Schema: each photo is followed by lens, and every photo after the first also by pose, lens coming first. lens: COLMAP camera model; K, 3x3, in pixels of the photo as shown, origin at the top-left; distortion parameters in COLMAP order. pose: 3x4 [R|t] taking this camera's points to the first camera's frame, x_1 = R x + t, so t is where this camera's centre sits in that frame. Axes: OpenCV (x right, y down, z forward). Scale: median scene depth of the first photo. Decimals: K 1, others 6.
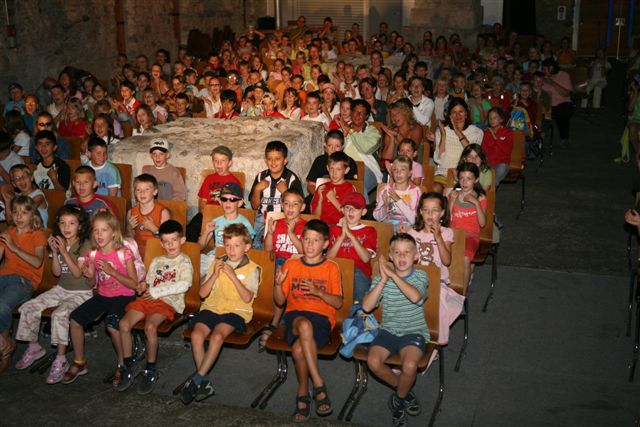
lens RADIAL K [[926.3, 0, 320.0], [0, 926.3, 213.5], [0, 0, 1]] dist [0.008717, 0.106384]
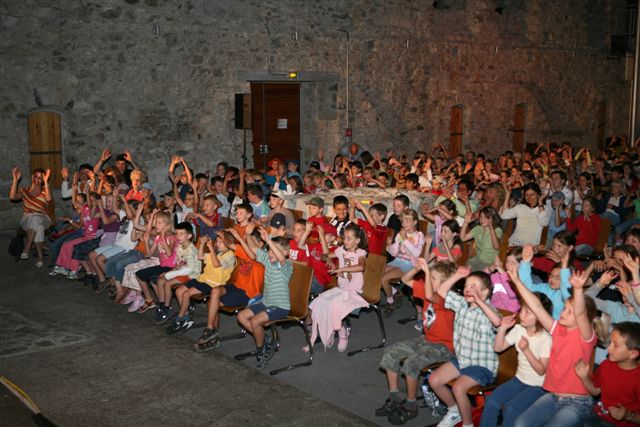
lens RADIAL K [[810.0, 0, 320.0], [0, 810.0, 213.5], [0, 0, 1]] dist [-0.010674, 0.061259]
pose [[0.842509, 0.091384, -0.530874, 0.265851], [-0.156286, 0.984584, -0.078543, 0.023464], [0.515513, 0.149141, 0.843803, -0.026375]]
